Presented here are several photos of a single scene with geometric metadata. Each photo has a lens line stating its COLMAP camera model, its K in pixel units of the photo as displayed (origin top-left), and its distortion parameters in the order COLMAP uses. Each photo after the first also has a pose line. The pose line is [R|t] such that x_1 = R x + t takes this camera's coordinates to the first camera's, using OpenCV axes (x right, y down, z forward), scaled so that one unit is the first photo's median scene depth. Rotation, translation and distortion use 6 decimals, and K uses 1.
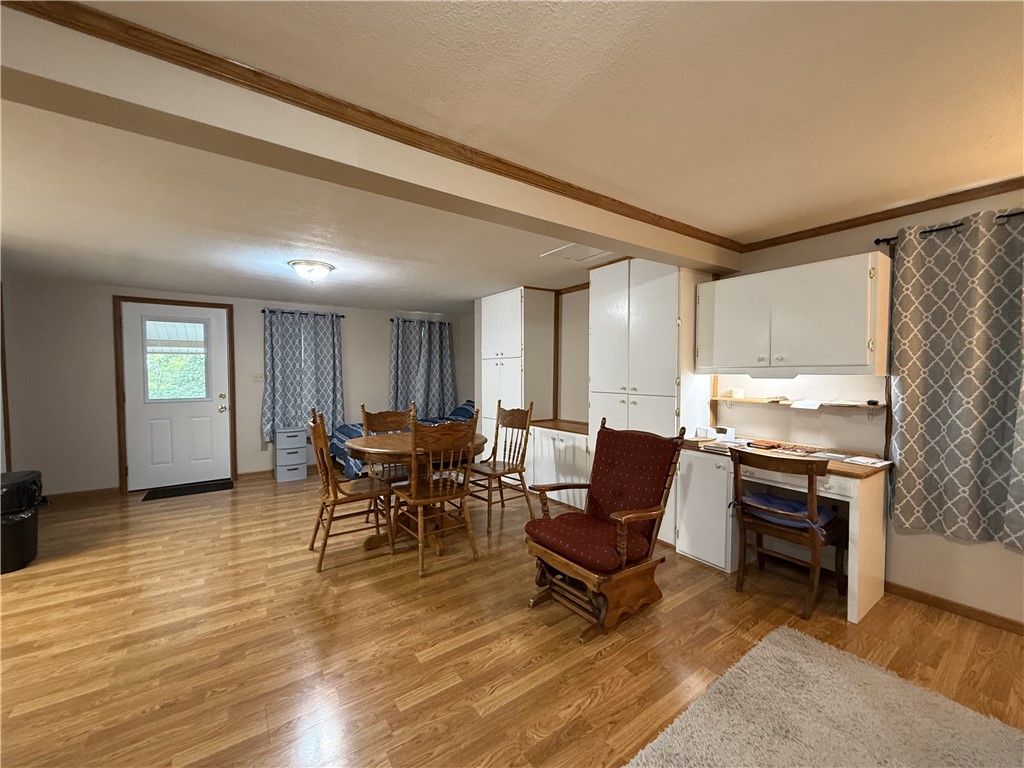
lens RADIAL K [[410.2, 0, 507.6], [0, 410.2, 383.0], [0, 0, 1]] dist [-0.001298, 0.000223]
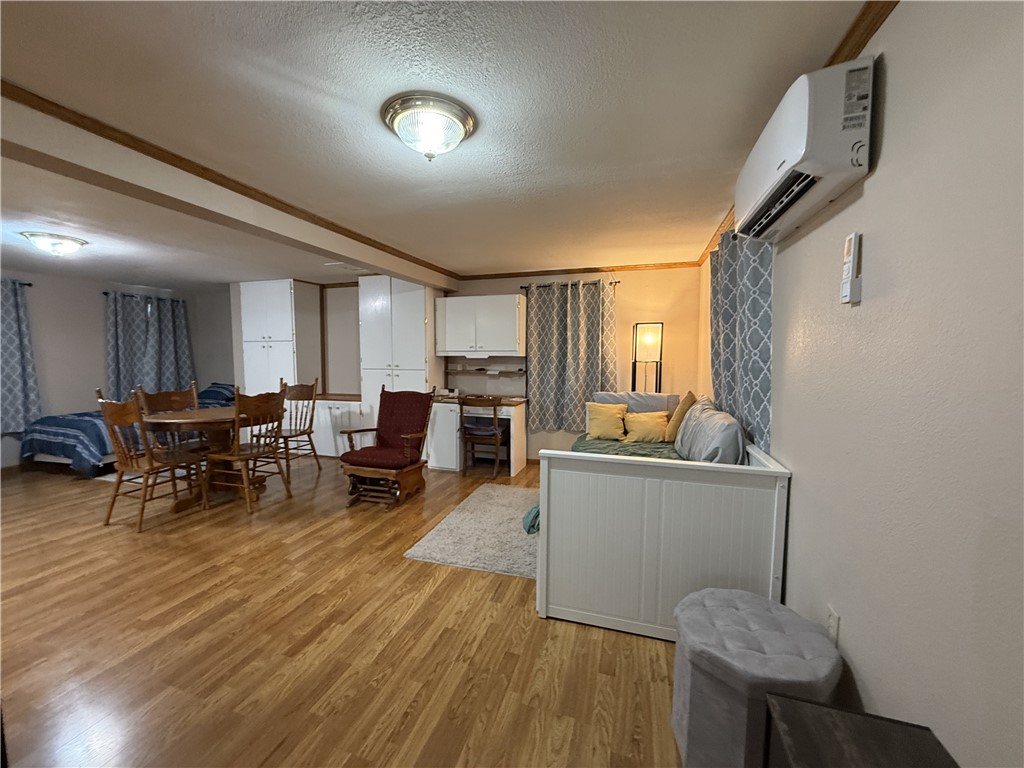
lens RADIAL K [[410.2, 0, 510.4], [0, 410.2, 385.8], [0, 0, 1]] dist [-0.001298, 0.000223]
pose [[0.793721, -0.045827, 0.606553, -0.319996], [0.014475, 0.998299, 0.056483, 0.010921], [-0.608110, -0.036052, 0.793034, -0.494625]]
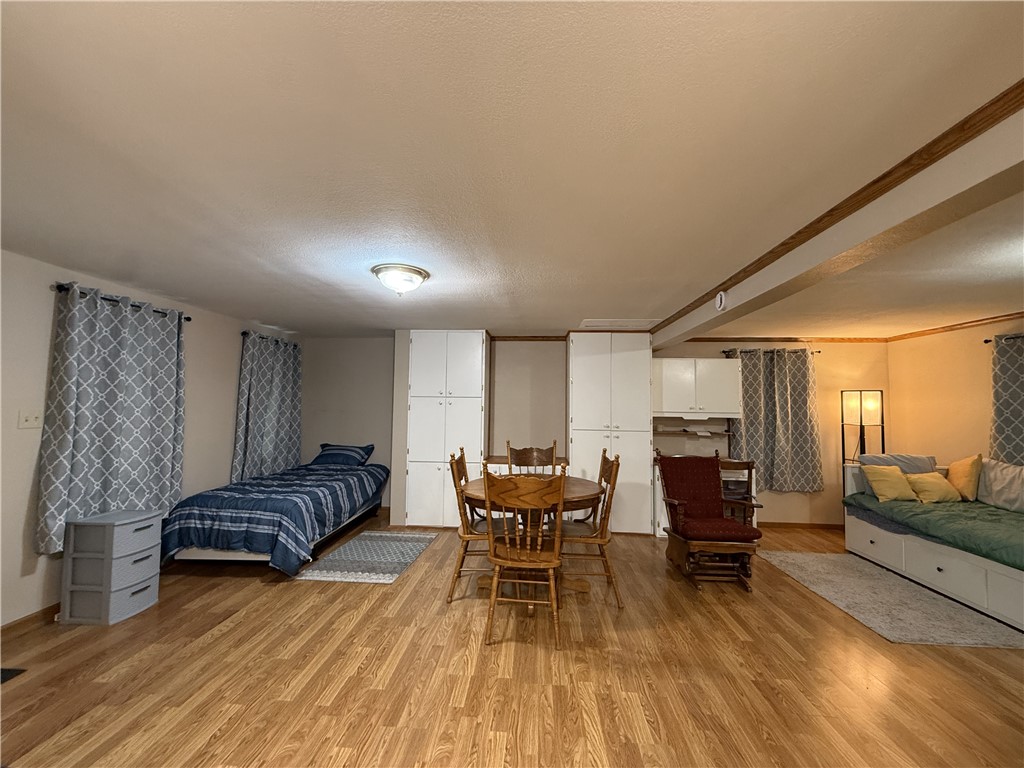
lens RADIAL K [[410.2, 0, 510.6], [0, 410.2, 386.0], [0, 0, 1]] dist [-0.001298, 0.000223]
pose [[0.628331, 0.050014, 0.776337, -1.241842], [0.003997, 0.997711, -0.067510, -0.038716], [-0.777936, 0.045522, 0.626692, 0.517703]]
